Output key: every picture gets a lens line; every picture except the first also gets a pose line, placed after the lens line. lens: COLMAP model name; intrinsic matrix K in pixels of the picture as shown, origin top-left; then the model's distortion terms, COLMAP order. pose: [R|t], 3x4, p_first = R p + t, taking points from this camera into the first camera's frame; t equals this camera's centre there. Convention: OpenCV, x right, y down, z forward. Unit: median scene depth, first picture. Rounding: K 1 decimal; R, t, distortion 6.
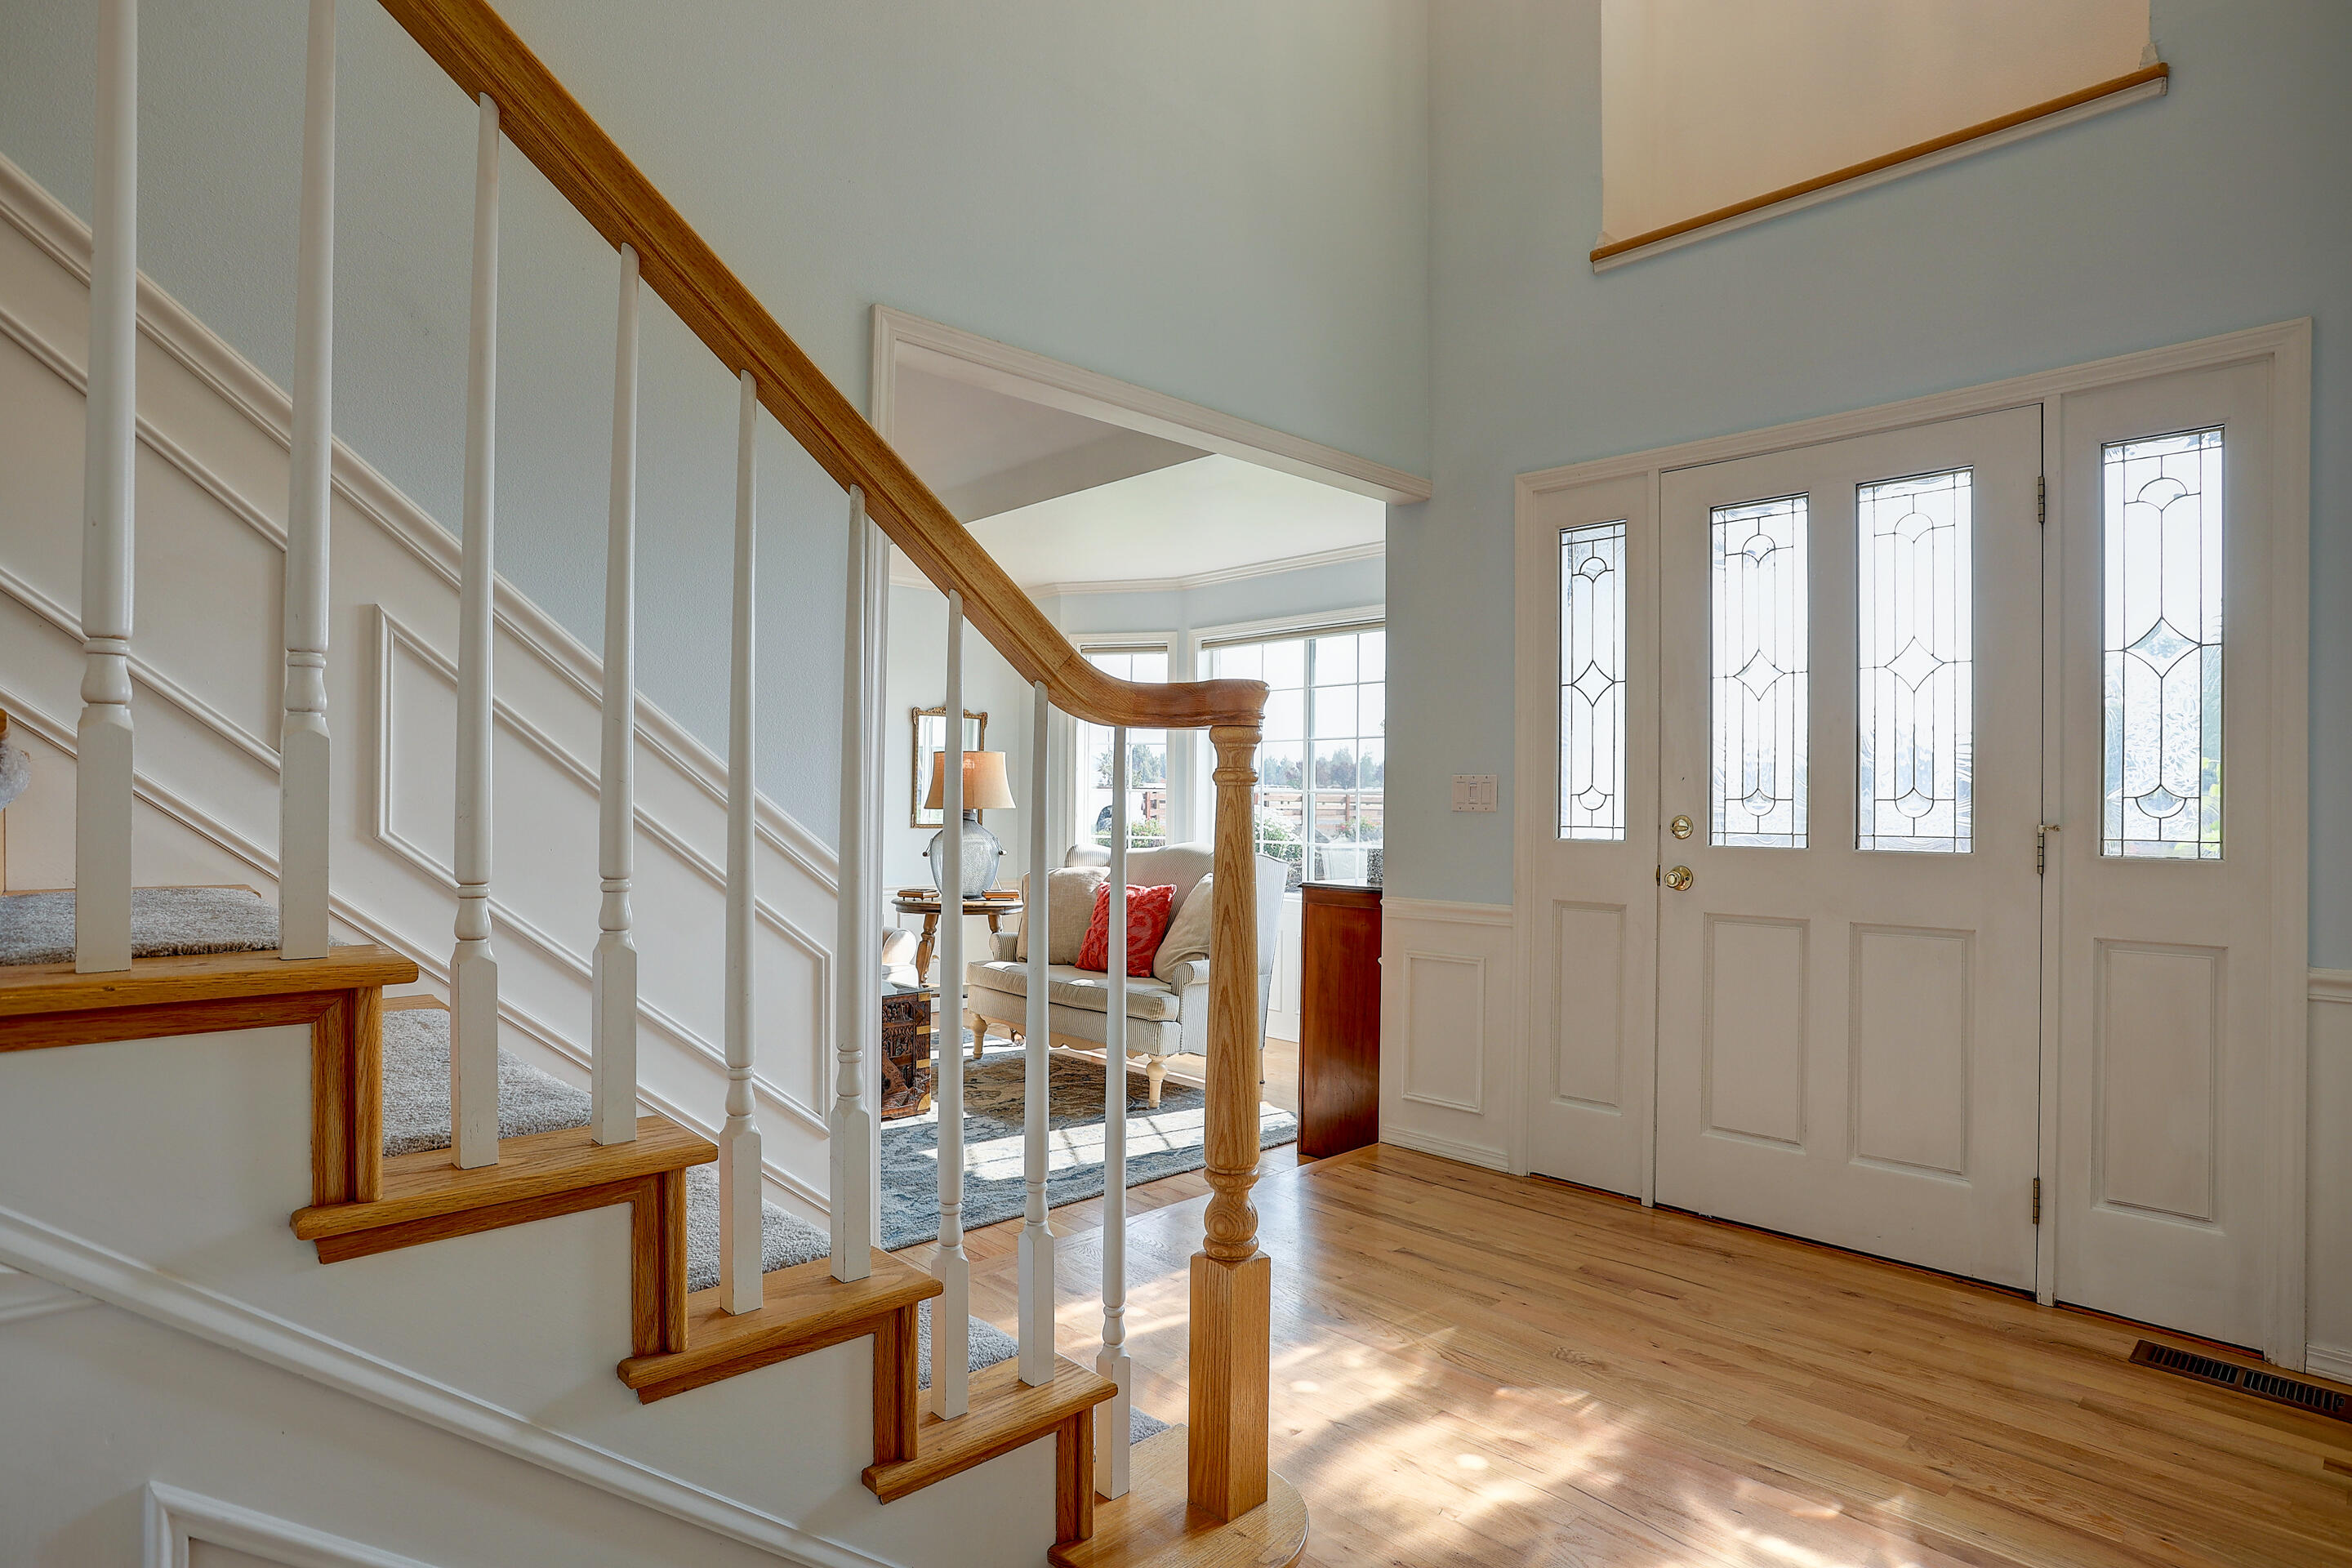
lens RADIAL K [[1227.4, 0, 1180.4], [0, 1227.4, 791.0], [0, 0, 1]] dist [-0.065831, 0.024737]
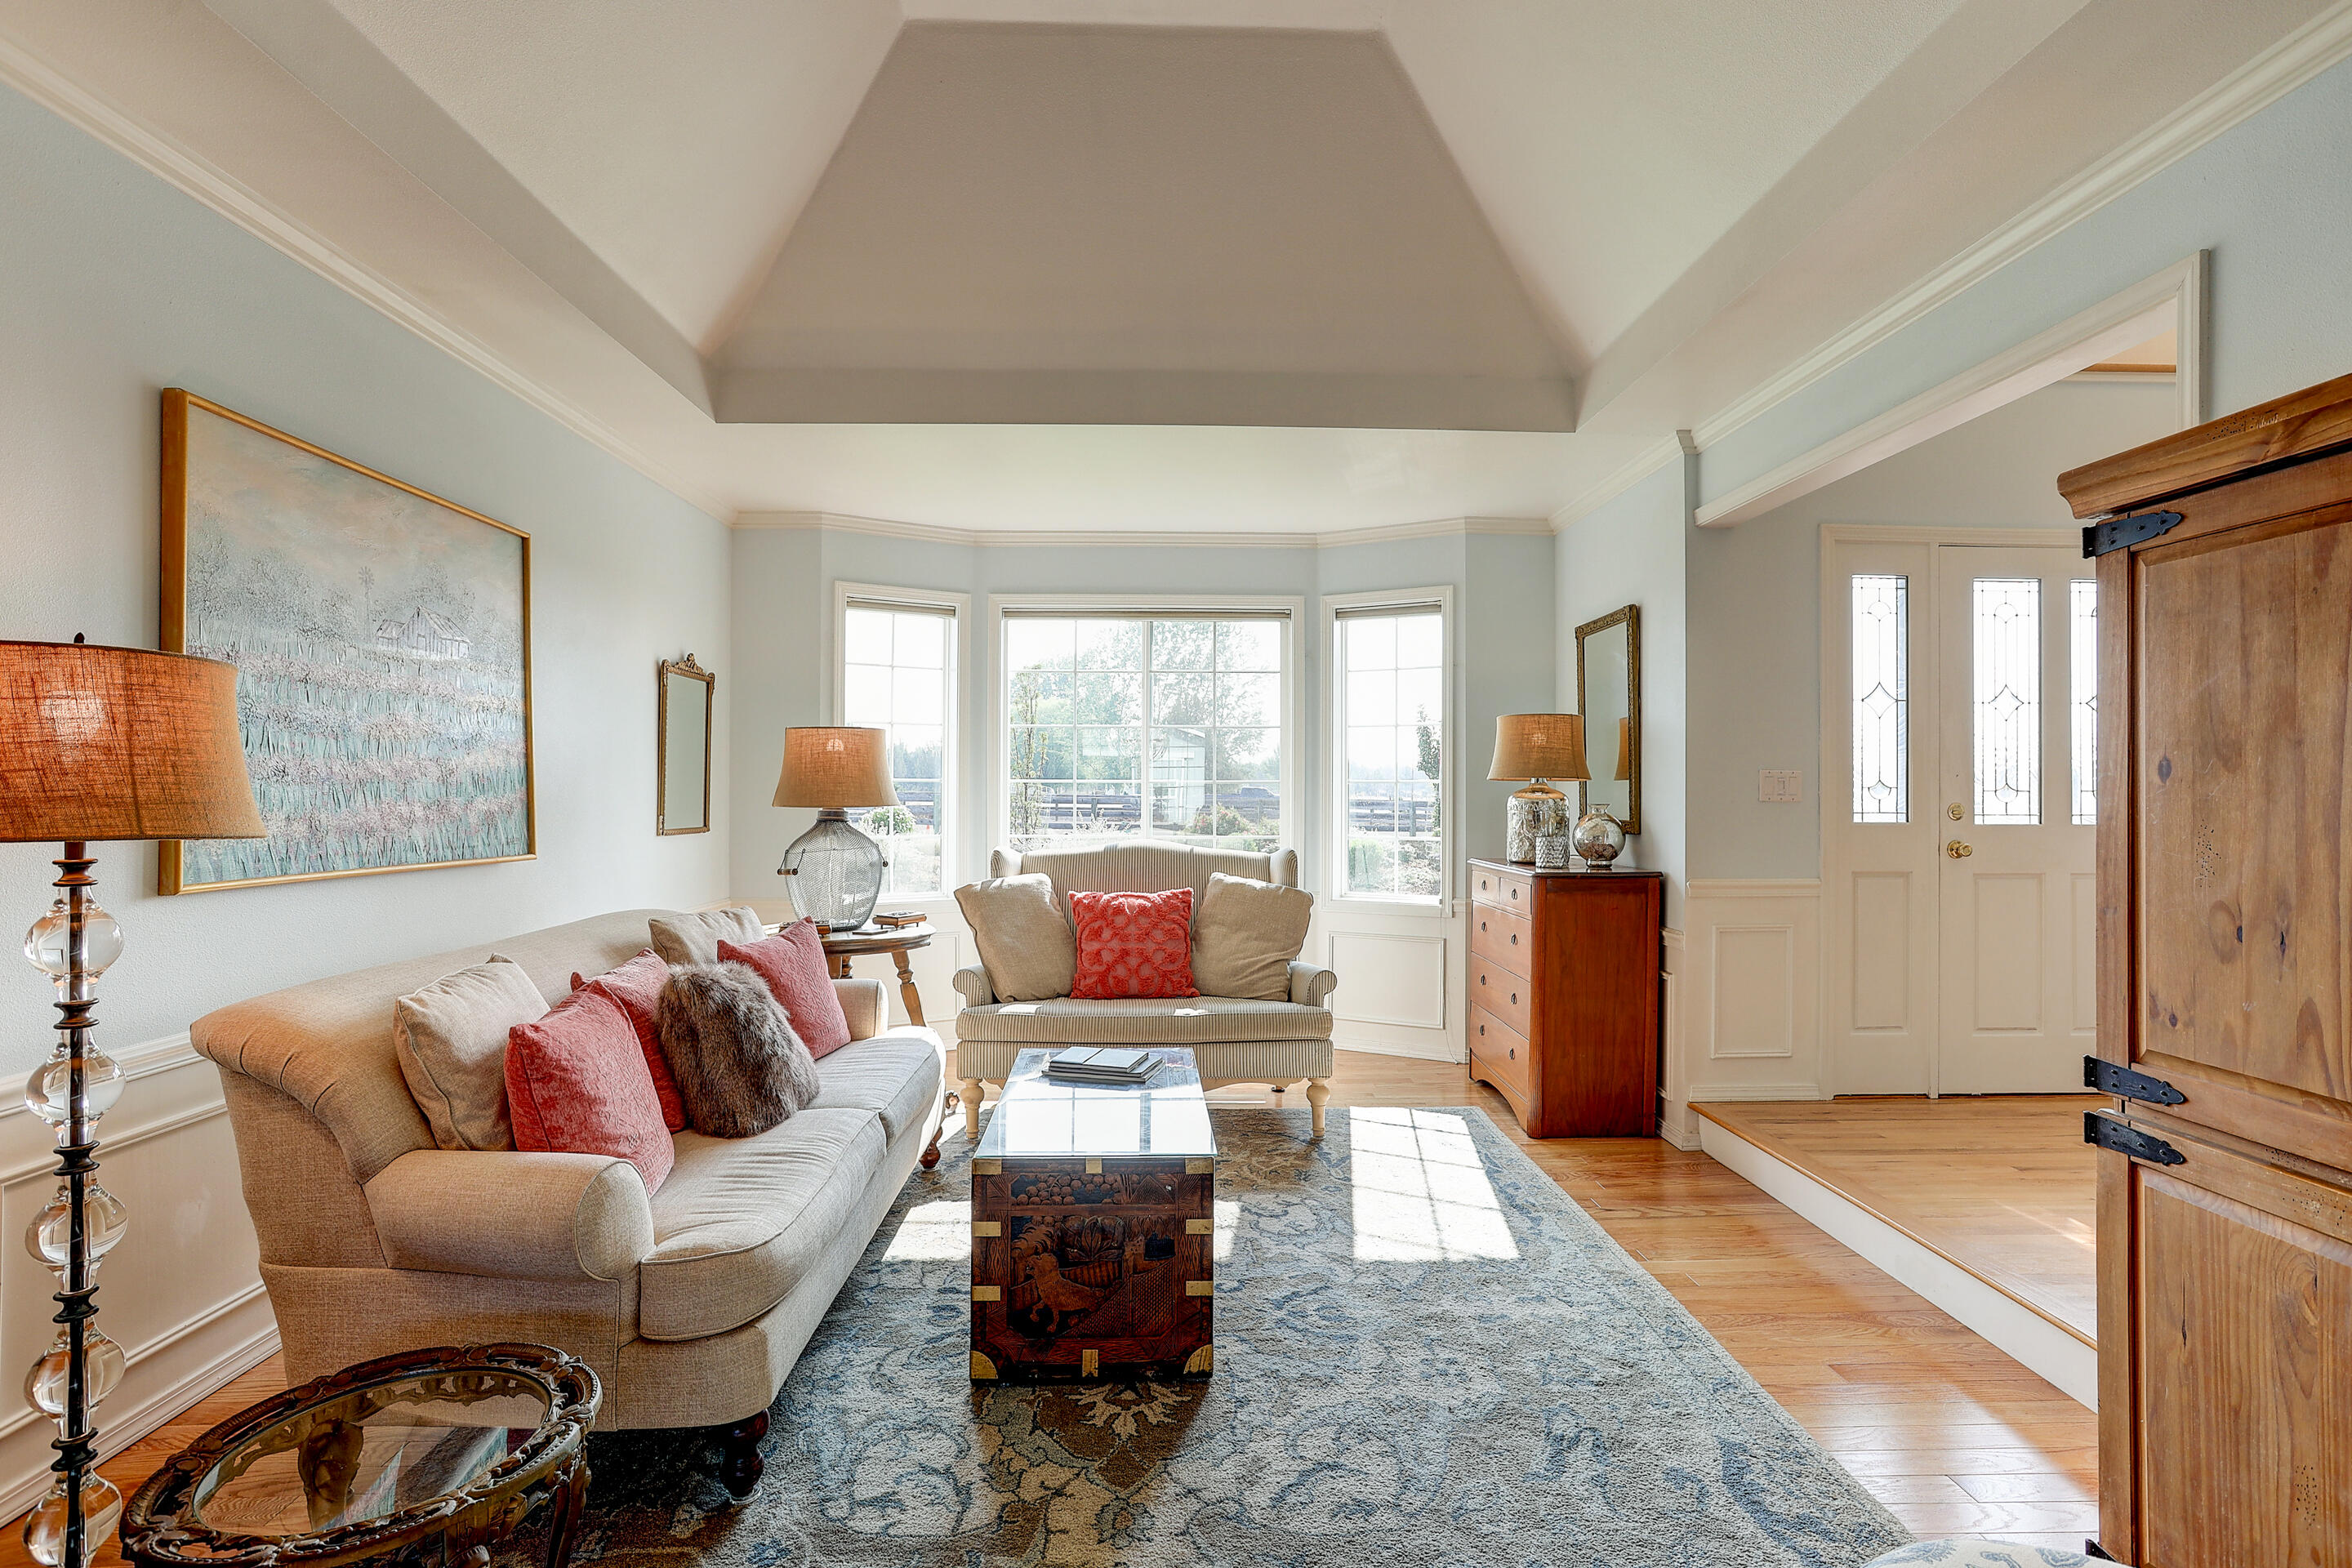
lens RADIAL K [[1152.3, 0, 1162.3], [0, 1152.3, 785.6], [0, 0, 1]] dist [-0.071223, 0.028968]
pose [[0.675522, -0.002925, 0.737334, -1.120055], [-0.002019, 0.999981, 0.005816, -0.004574], [-0.737337, -0.005418, 0.675503, 0.817418]]
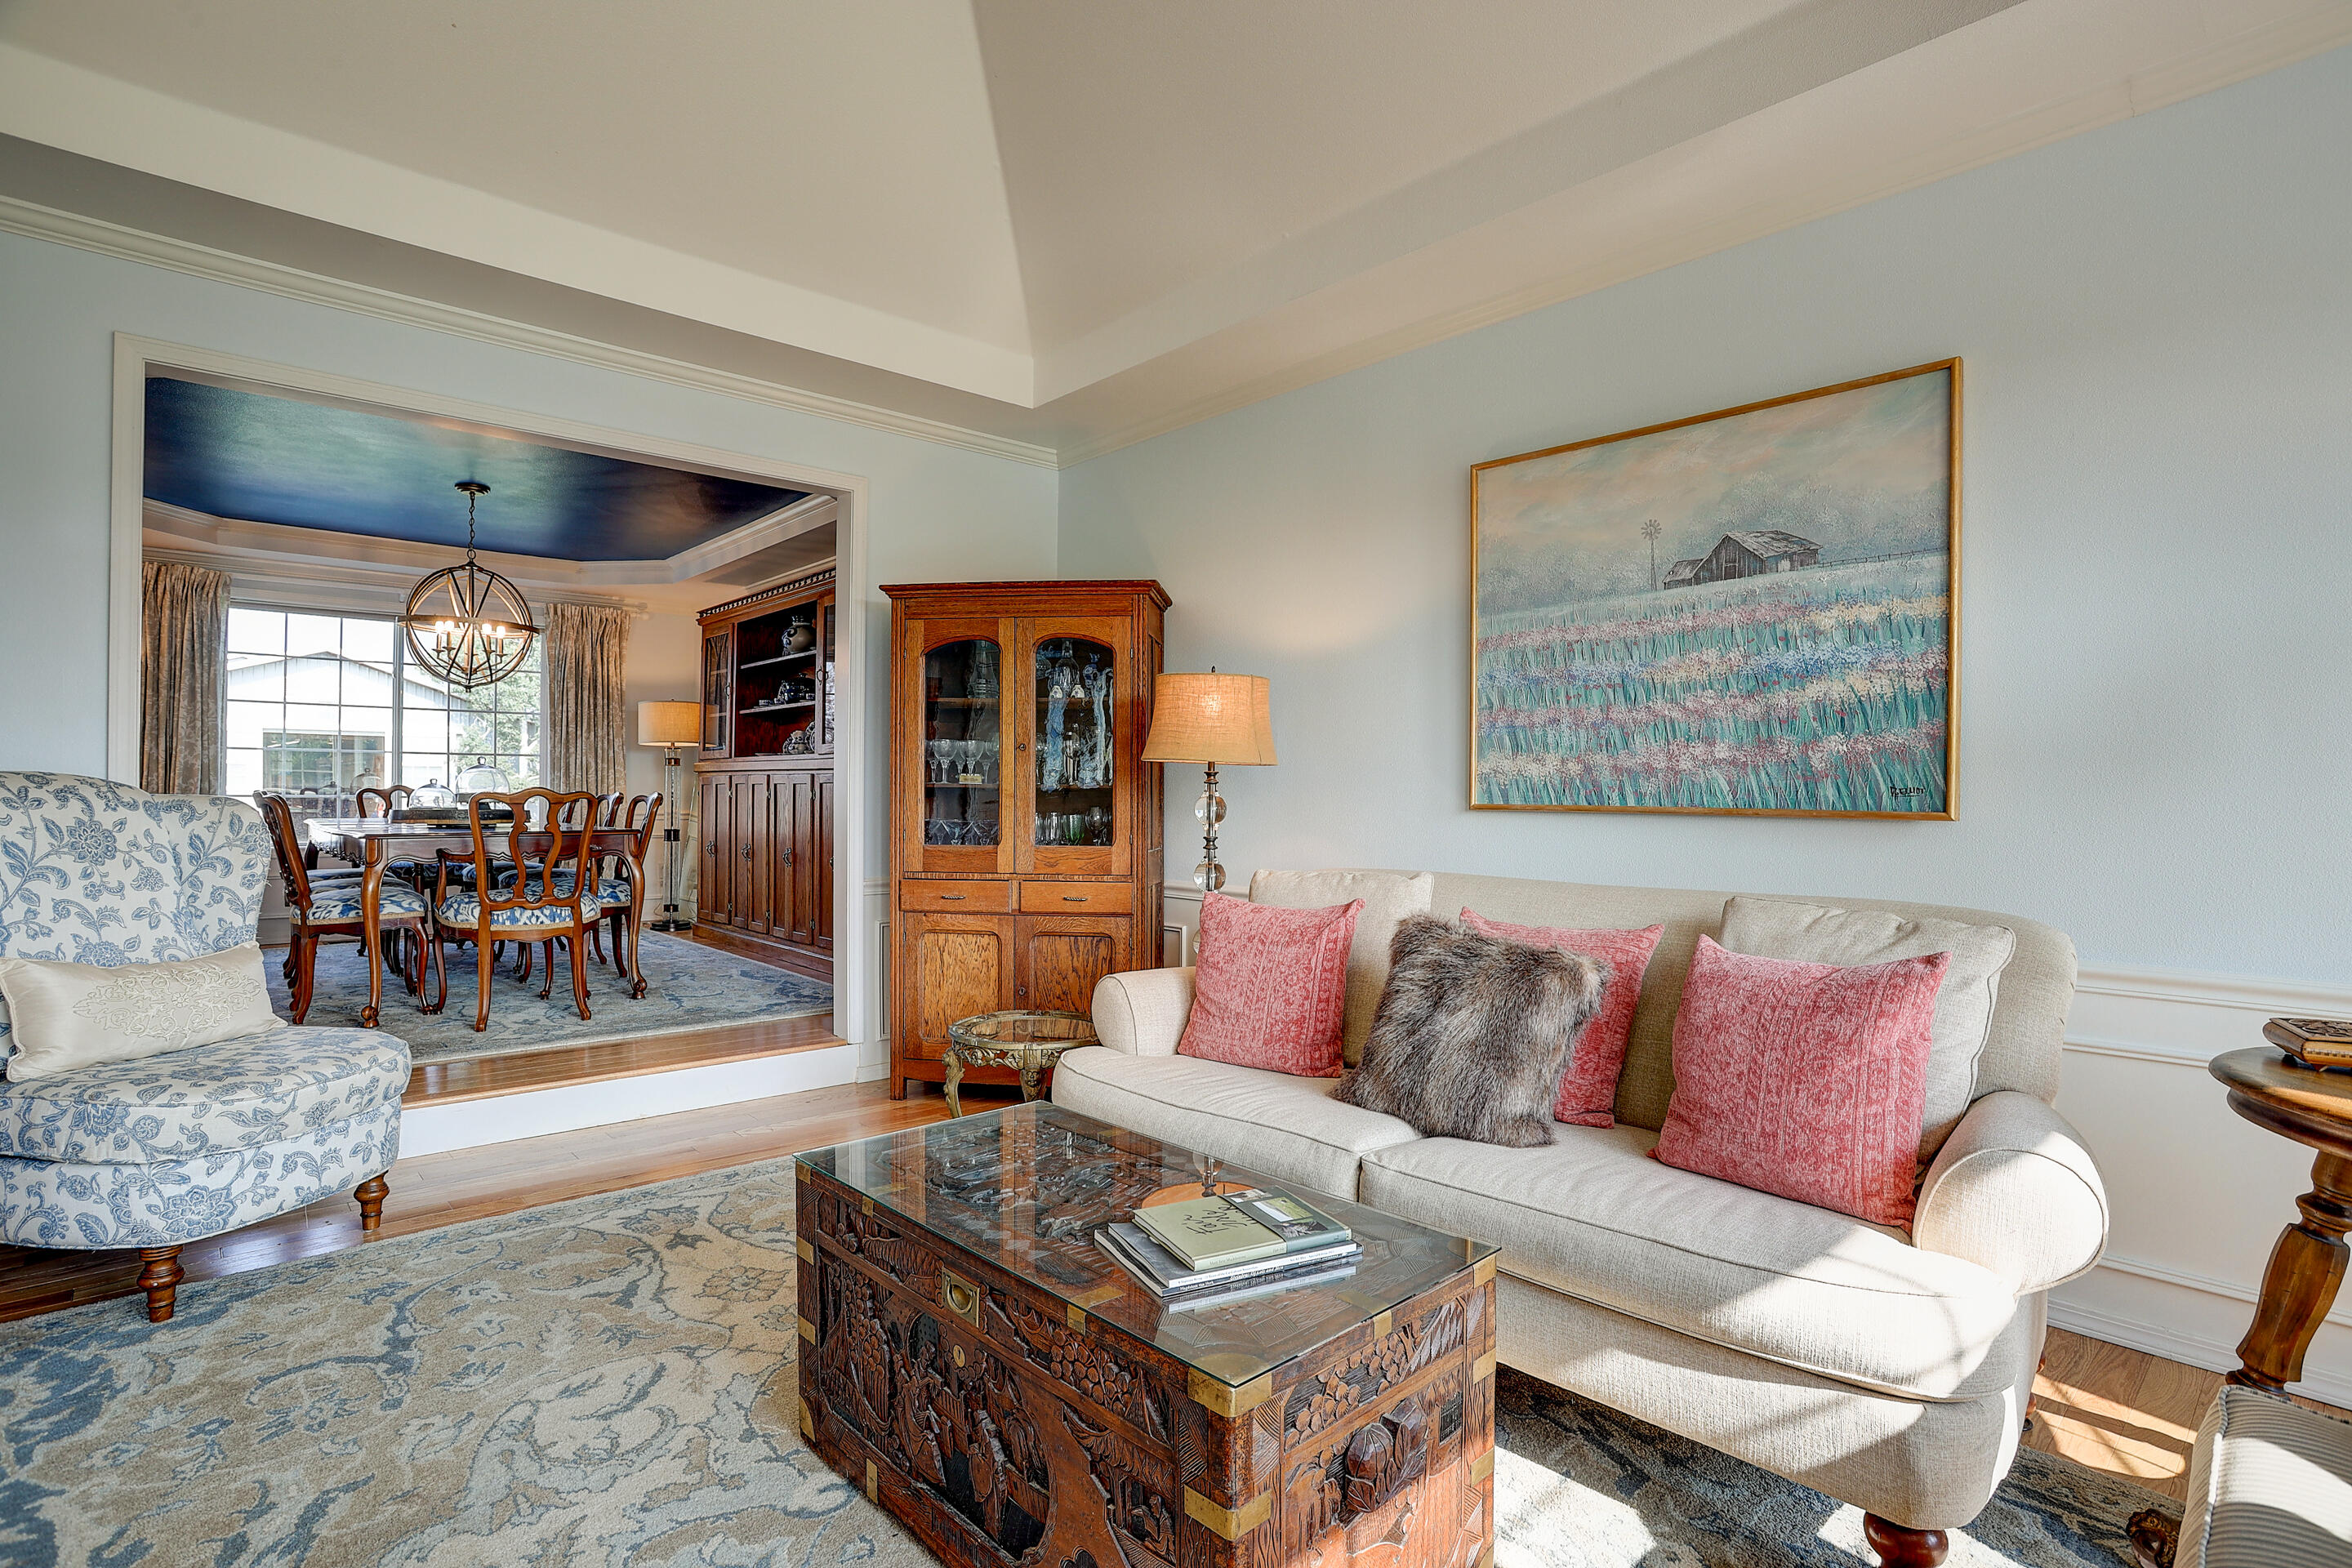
lens RADIAL K [[1152.3, 0, 1186.4], [0, 1152.3, 784.9], [0, 0, 1]] dist [-0.071223, 0.028968]
pose [[-0.005142, -0.013345, -0.999898, 0.054504], [-0.001301, 0.999910, -0.013338, 0.062328], [0.999986, 0.001233, -0.005159, 1.508743]]
